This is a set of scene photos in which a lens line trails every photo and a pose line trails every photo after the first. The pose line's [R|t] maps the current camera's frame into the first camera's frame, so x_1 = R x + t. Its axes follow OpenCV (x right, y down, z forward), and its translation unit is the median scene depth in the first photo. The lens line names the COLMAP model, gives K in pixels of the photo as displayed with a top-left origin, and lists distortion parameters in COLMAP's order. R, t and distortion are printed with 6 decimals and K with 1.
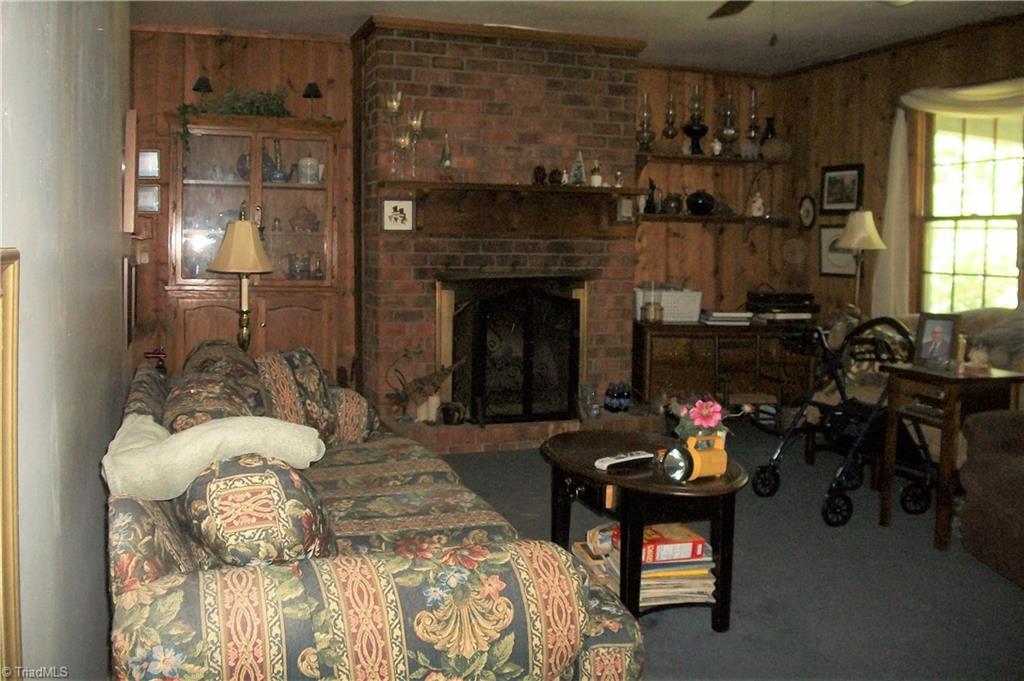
lens RADIAL K [[980.9, 0, 512.1], [0, 980.9, 319.2], [0, 0, 1]] dist [-0.137297, 0.061876]
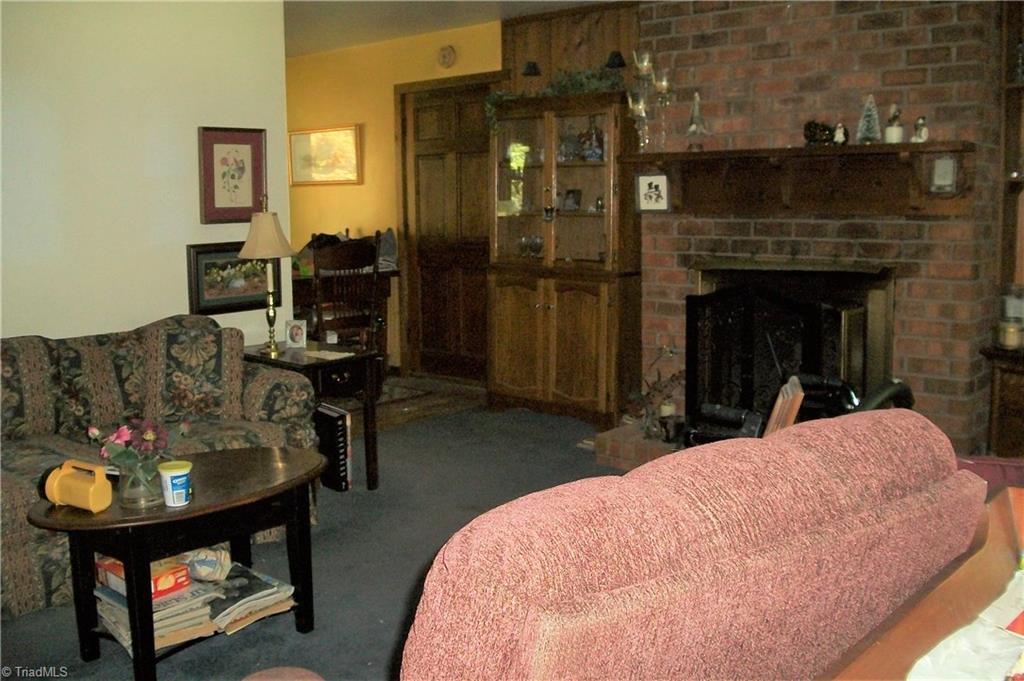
lens RADIAL K [[980.9, 0, 512.1], [0, 980.9, 319.2], [0, 0, 1]] dist [-0.137297, 0.061876]
pose [[0.497324, 0.085182, -0.863373, 0.551351], [-0.051115, 0.996316, 0.068854, -0.045146], [0.866058, 0.009889, 0.499847, 0.435173]]
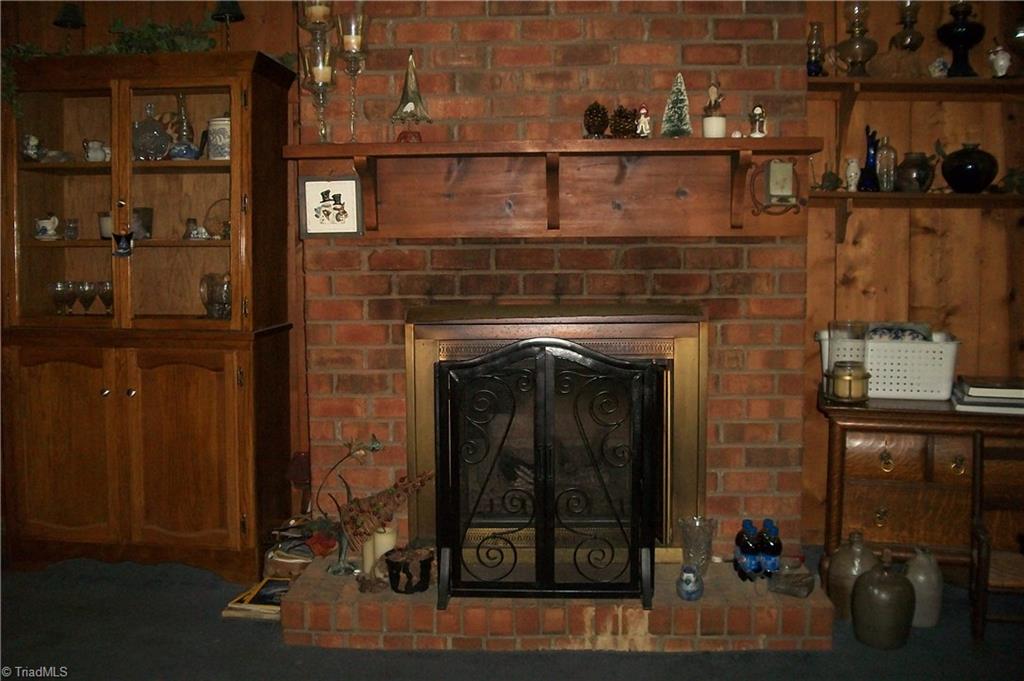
lens RADIAL K [[980.9, 0, 512.1], [0, 980.9, 319.2], [0, 0, 1]] dist [-0.137297, 0.061876]
pose [[0.925334, 0.009685, -0.379030, 0.183778], [-0.011435, 0.999932, -0.002365, -0.039220], [0.378981, 0.006522, 0.925381, 0.493857]]
